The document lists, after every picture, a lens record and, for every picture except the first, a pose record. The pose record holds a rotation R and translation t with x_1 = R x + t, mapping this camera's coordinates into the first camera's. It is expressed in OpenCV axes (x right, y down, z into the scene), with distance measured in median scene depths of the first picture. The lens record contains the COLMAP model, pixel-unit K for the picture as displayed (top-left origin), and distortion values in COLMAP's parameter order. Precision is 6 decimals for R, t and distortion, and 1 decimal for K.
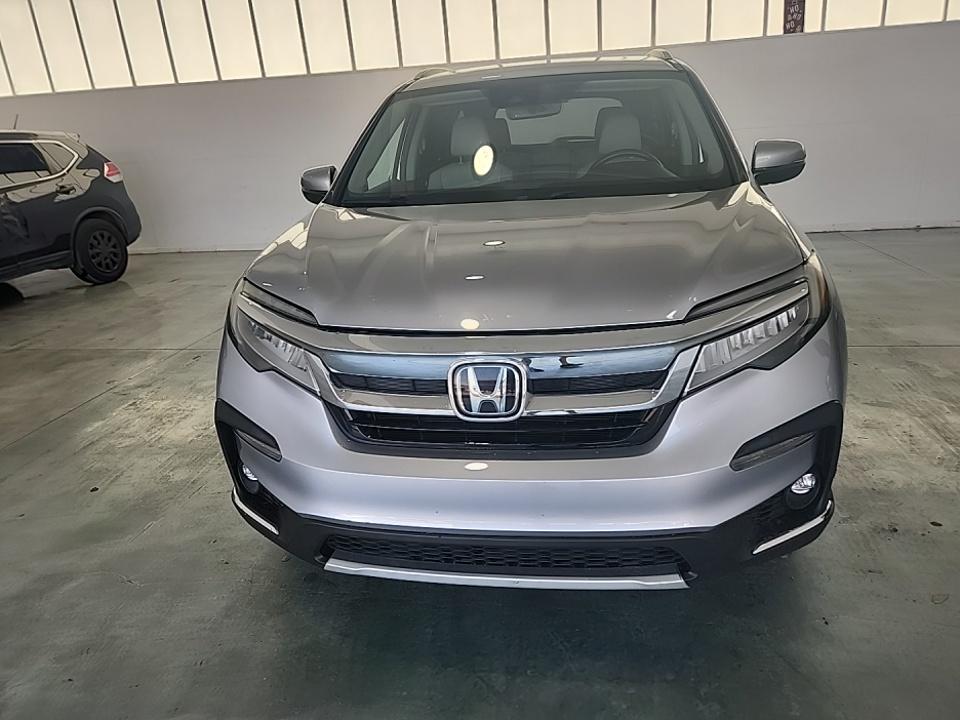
lens RADIAL K [[675.5, 0, 480.9], [0, 675.5, 366.4], [0, 0, 1]] dist [0.046261, -0.024241]
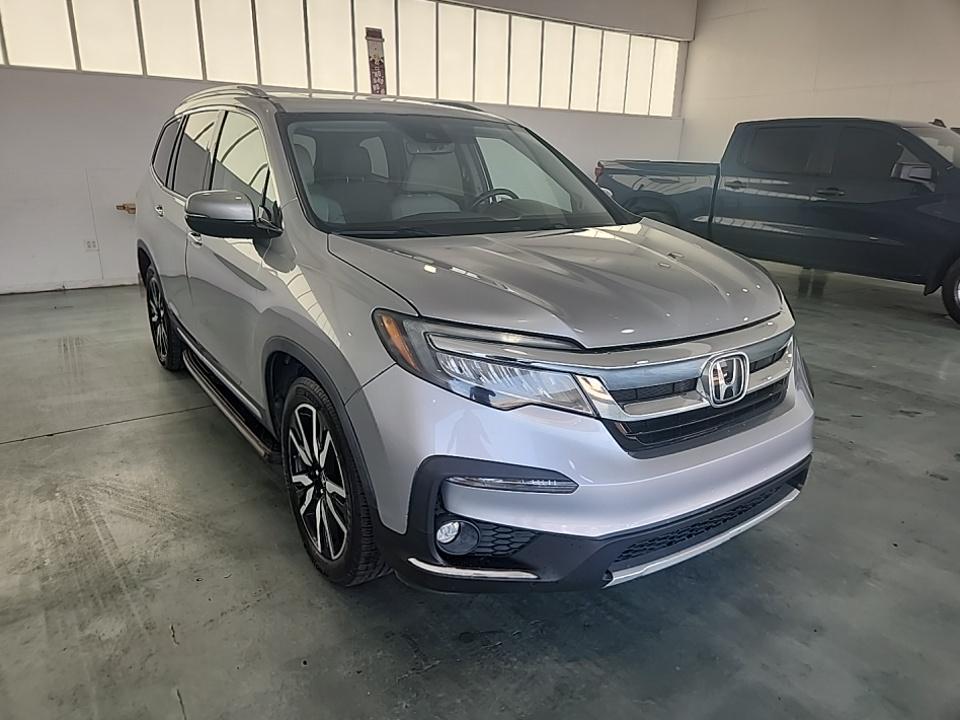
lens RADIAL K [[675.5, 0, 479.3], [0, 675.5, 354.7], [0, 0, 1]] dist [0.046261, -0.024241]
pose [[0.721982, -0.121807, 0.681106, -0.553083], [0.167419, 0.985885, -0.001153, -0.040180], [-0.671352, 0.114863, 0.732184, 0.187056]]
